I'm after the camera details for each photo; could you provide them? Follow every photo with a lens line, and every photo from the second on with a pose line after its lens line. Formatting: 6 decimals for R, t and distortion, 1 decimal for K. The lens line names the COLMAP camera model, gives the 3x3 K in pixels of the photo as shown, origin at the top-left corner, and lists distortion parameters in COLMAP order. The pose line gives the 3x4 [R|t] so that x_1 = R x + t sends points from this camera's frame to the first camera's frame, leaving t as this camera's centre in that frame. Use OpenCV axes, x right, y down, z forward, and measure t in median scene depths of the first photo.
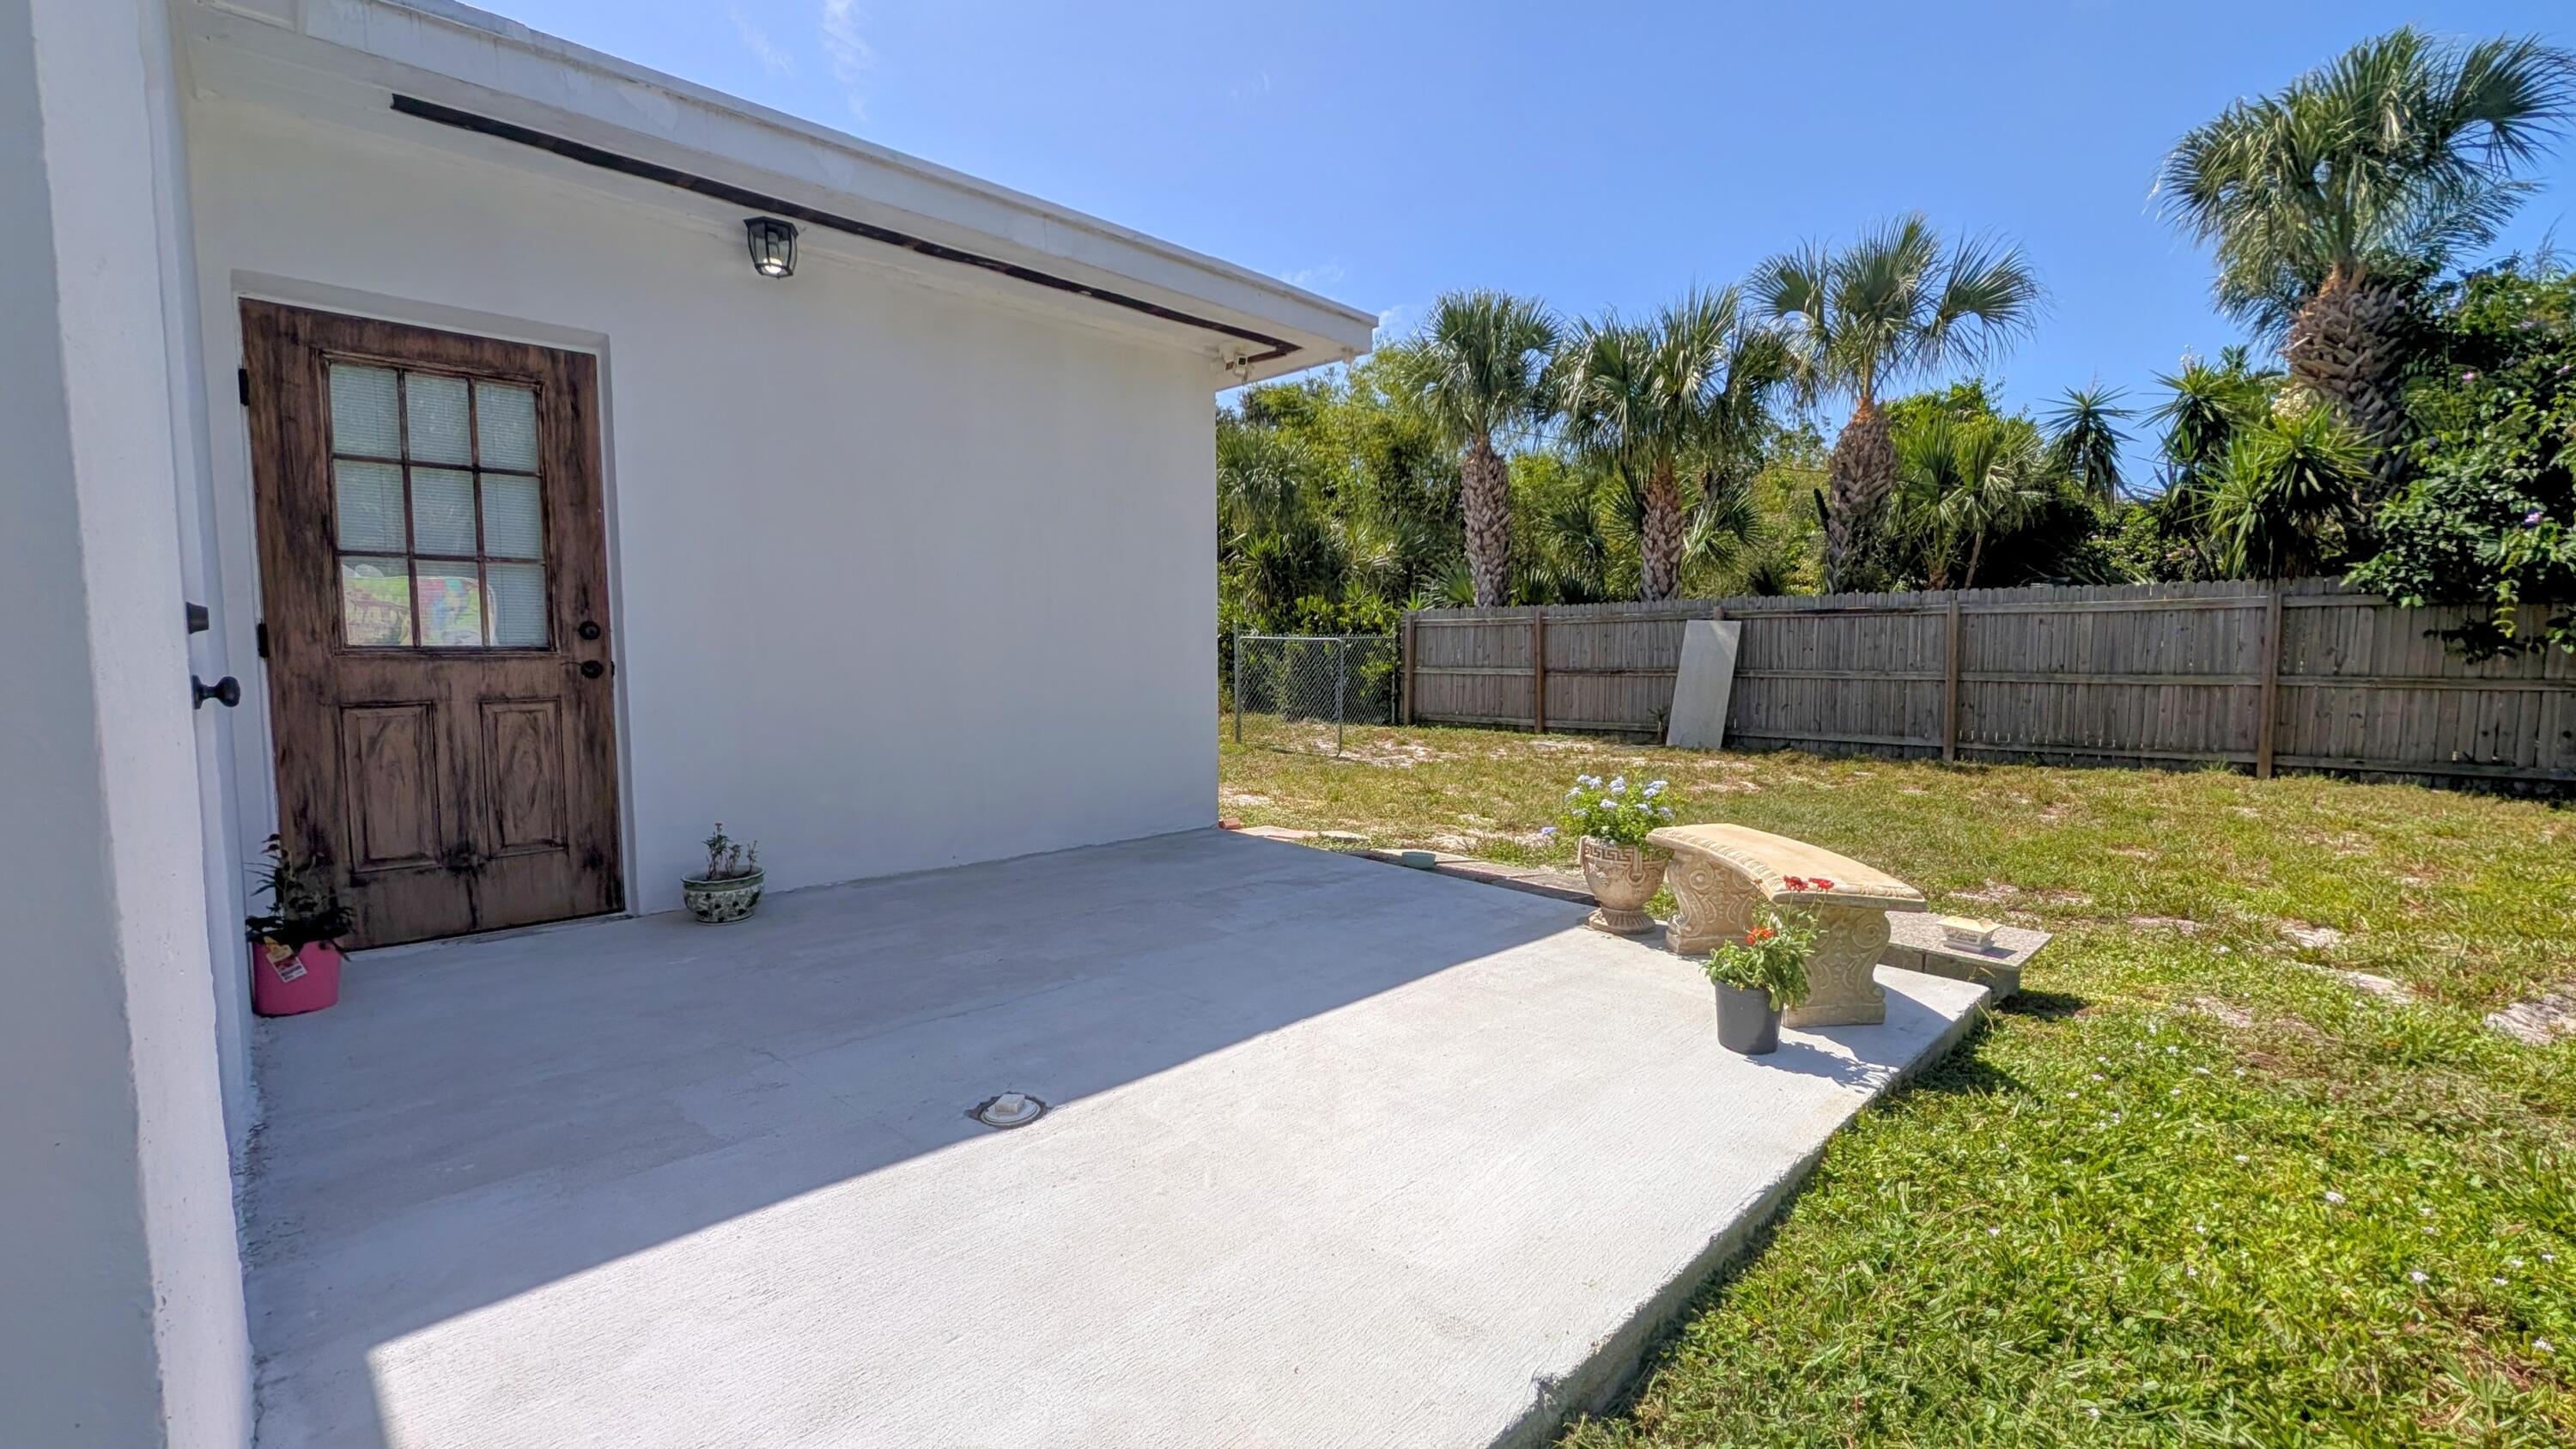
lens RADIAL K [[1061.5, 0, 1284.4], [0, 1061.5, 724.6], [0, 0, 1]] dist [0.005959, 0.000507]
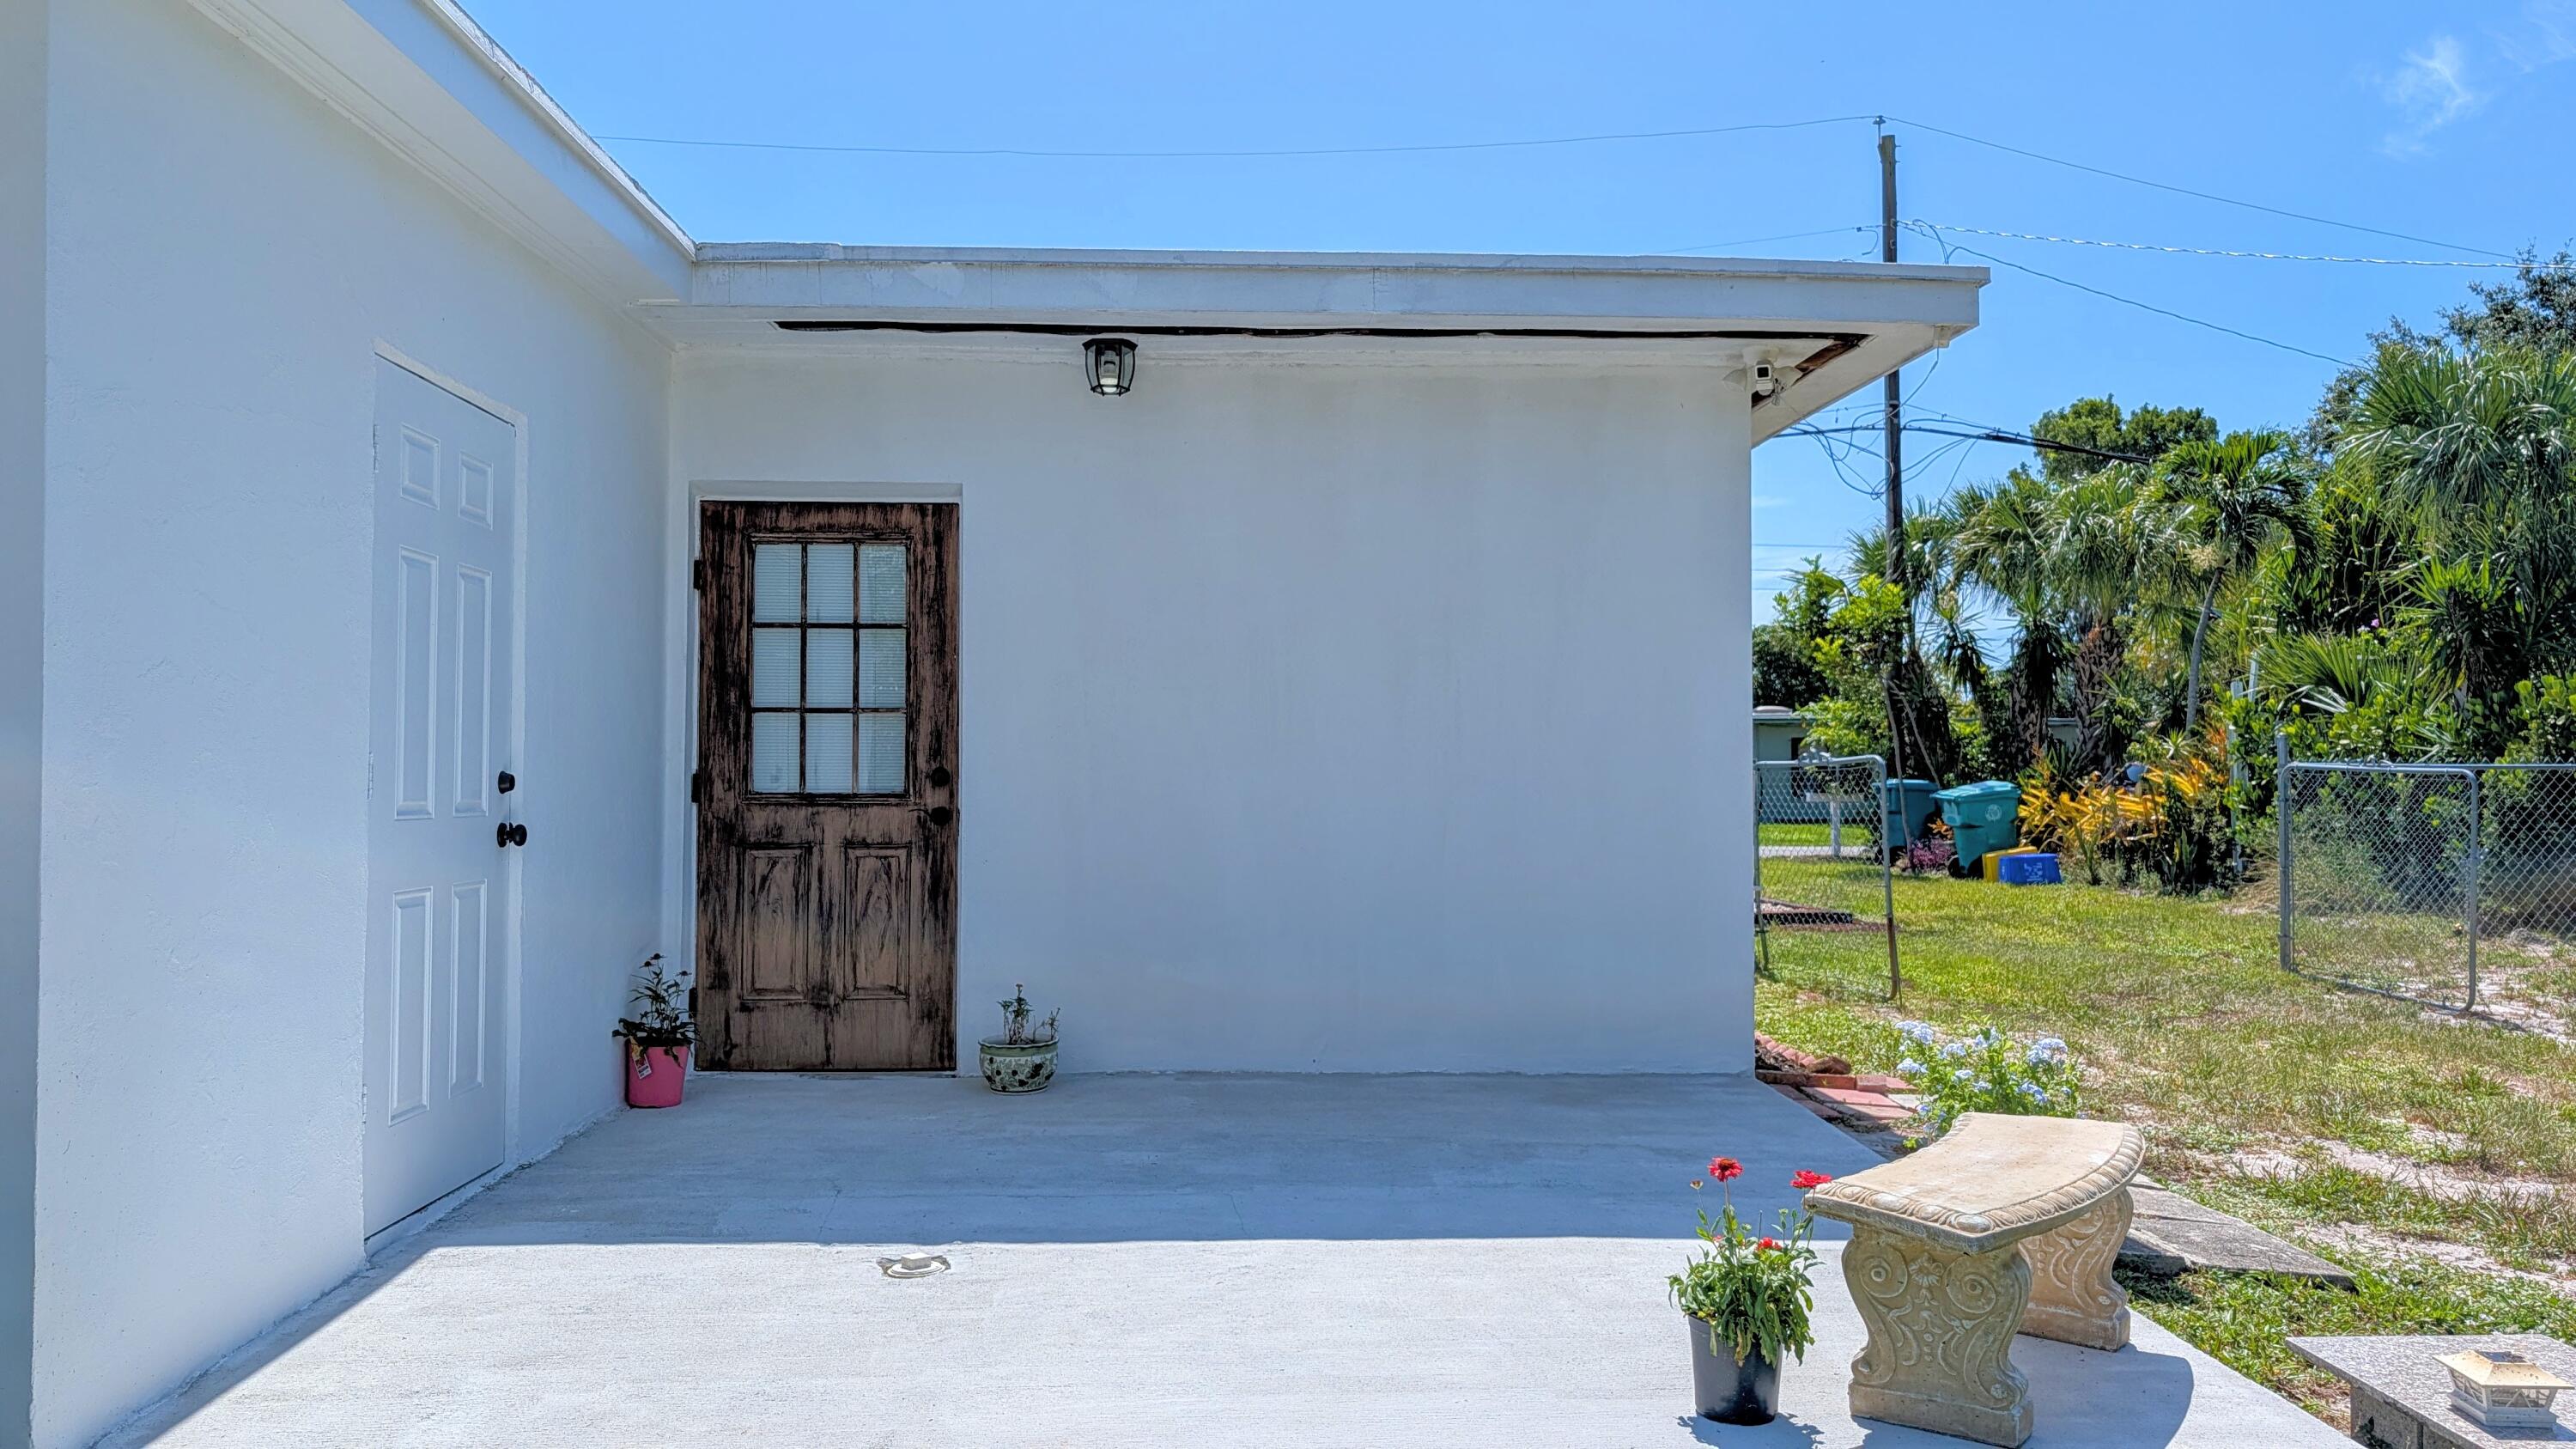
lens RADIAL K [[1873.9, 0, 1310.2], [0, 1873.9, 711.8], [0, 0, 1]] dist [0.063823, -0.003490]
pose [[0.755900, -0.016254, -0.654485, 0.795212], [-0.050419, 0.995277, -0.082950, -0.022075], [0.652742, 0.095700, 0.751511, -0.100241]]
